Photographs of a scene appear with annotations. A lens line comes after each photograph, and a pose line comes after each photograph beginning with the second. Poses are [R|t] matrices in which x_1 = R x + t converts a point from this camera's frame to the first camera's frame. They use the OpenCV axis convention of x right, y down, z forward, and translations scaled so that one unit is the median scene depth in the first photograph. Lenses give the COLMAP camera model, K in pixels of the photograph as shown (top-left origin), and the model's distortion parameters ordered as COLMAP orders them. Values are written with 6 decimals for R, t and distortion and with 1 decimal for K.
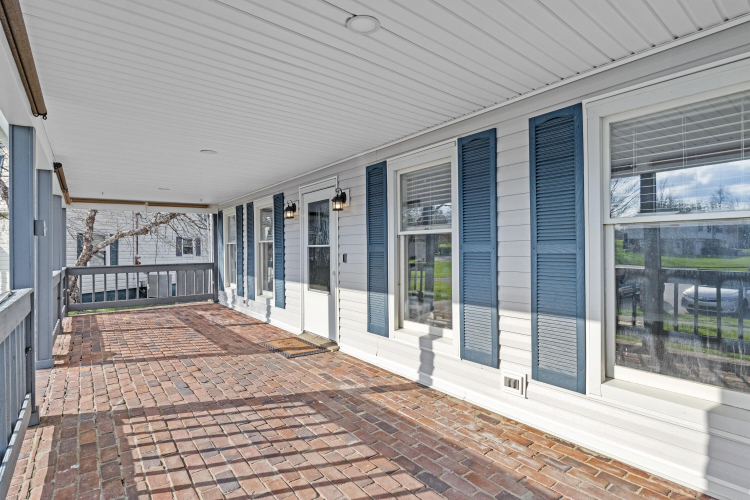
lens RADIAL K [[377.2, 0, 371.5], [0, 377.2, 251.6], [0, 0, 1]] dist [-0.010421, -0.001167]
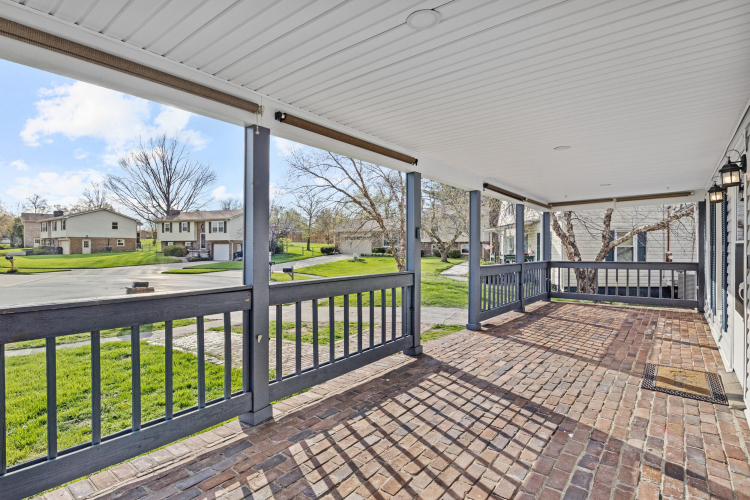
lens RADIAL K [[377.2, 0, 377.1], [0, 377.2, 250.5], [0, 0, 1]] dist [-0.010421, -0.001167]
pose [[0.222639, 0.014270, -0.974796, 0.561529], [-0.005079, 0.999896, 0.013478, -0.010793], [0.974888, 0.001950, 0.222689, 0.410820]]
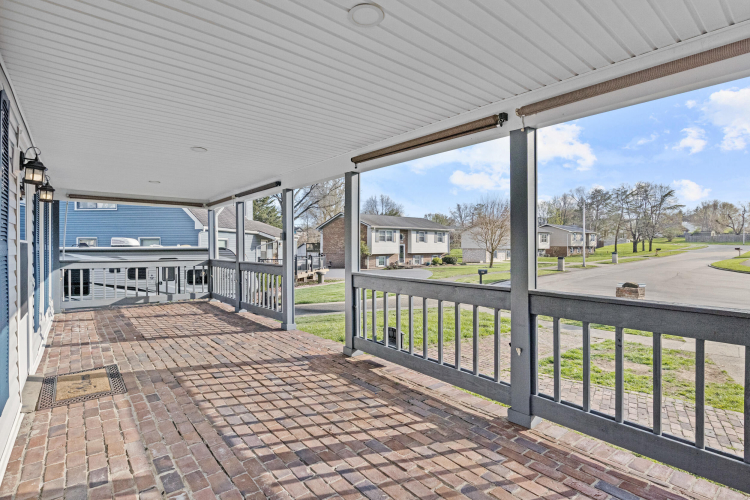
lens RADIAL K [[377.2, 0, 380.3], [0, 377.2, 247.4], [0, 0, 1]] dist [-0.010421, -0.001167]
pose [[-0.999708, 0.006184, -0.023361, -1.160967], [0.006261, 0.999975, -0.003226, 0.002607], [0.023341, -0.003371, -0.999722, 2.656282]]
